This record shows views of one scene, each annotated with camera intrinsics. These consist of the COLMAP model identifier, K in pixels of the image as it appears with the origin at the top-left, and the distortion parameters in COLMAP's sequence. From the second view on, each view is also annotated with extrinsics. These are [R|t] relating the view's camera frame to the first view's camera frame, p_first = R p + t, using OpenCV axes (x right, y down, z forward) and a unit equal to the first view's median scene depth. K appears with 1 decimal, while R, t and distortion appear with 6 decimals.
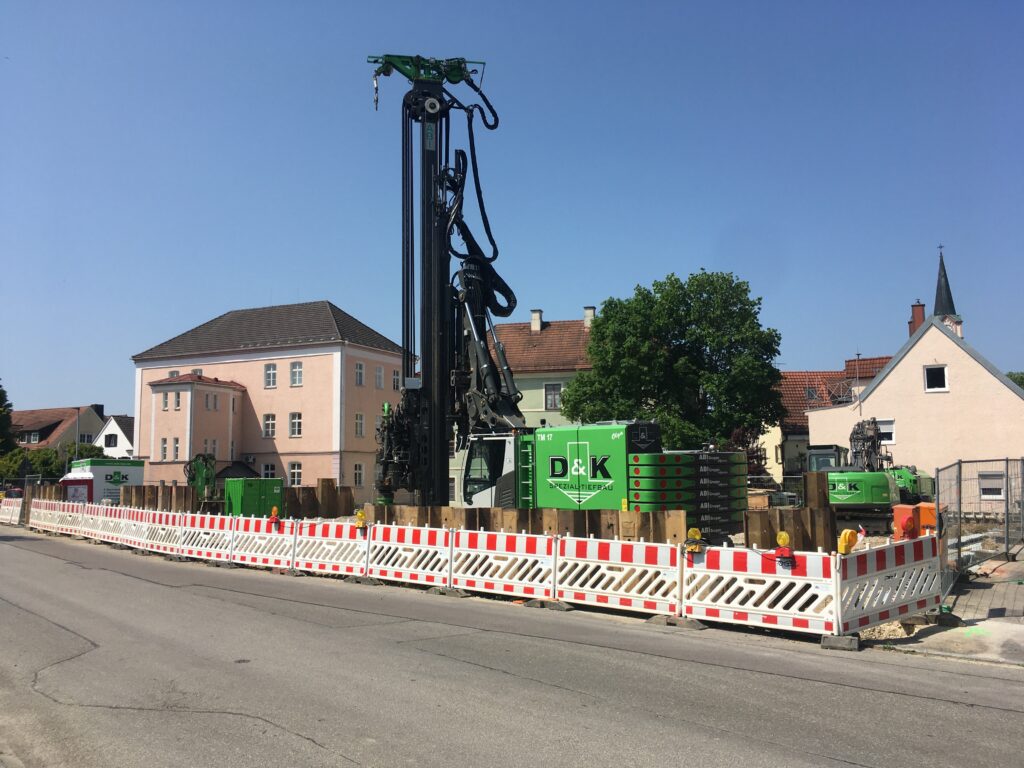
lens RADIAL K [[885.2, 0, 512.8], [0, 885.2, 381.3], [0, 0, 1]] dist [0.082292, -0.067073]
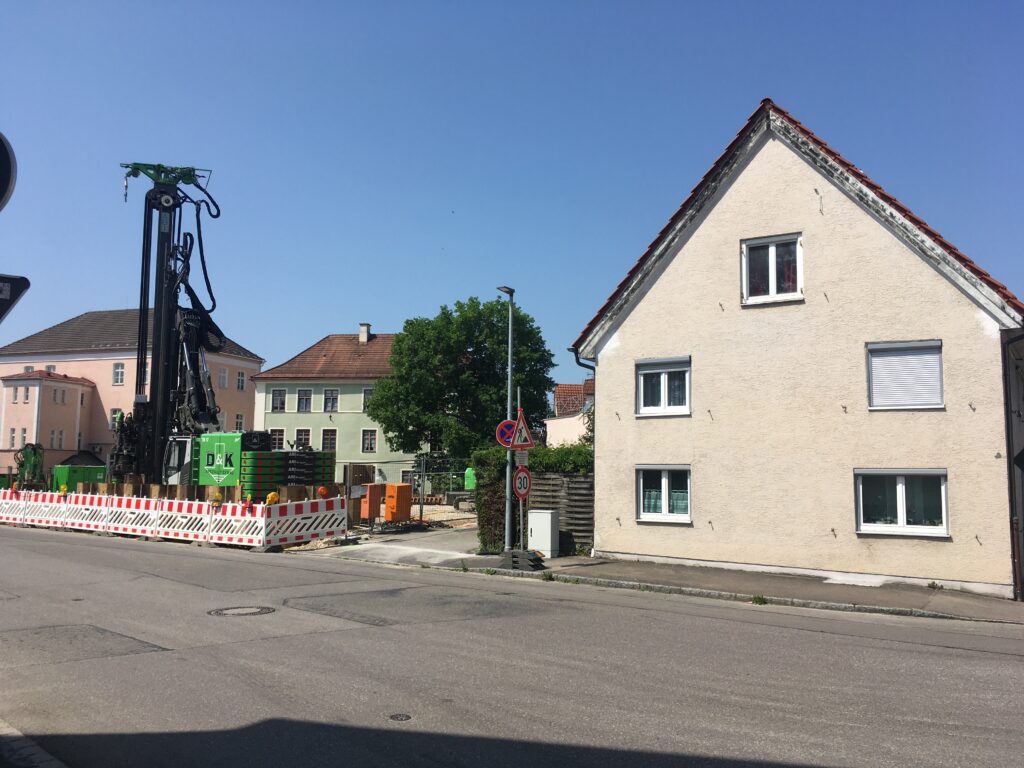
lens RADIAL K [[885.2, 0, 512.8], [0, 885.2, 381.3], [0, 0, 1]] dist [0.082292, -0.067073]
pose [[0.995238, 0.029915, 0.092767, 0.324889], [-0.030372, 0.999532, 0.003516, -0.045893], [-0.092618, -0.006317, 0.995682, -0.452168]]
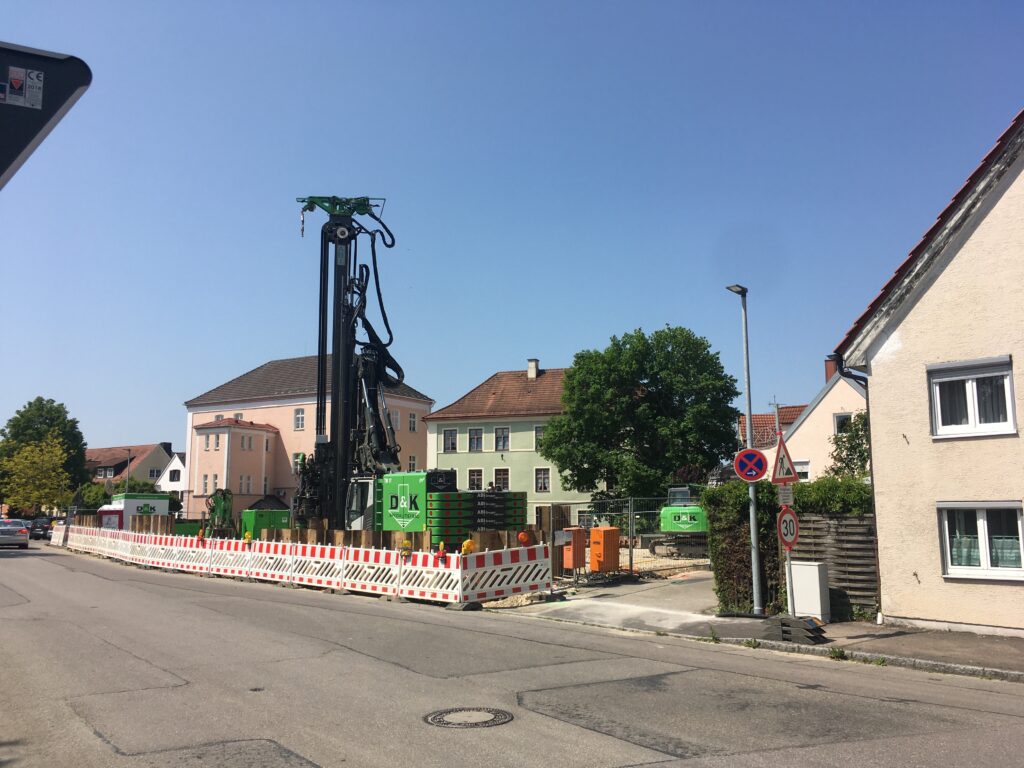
lens RADIAL K [[885.2, 0, 512.8], [0, 885.2, 381.3], [0, 0, 1]] dist [0.082292, -0.067073]
pose [[0.996342, -0.006947, -0.085167, 0.276596], [0.003774, 0.999295, -0.037356, -0.032288], [0.085367, 0.036898, 0.995666, -0.308859]]
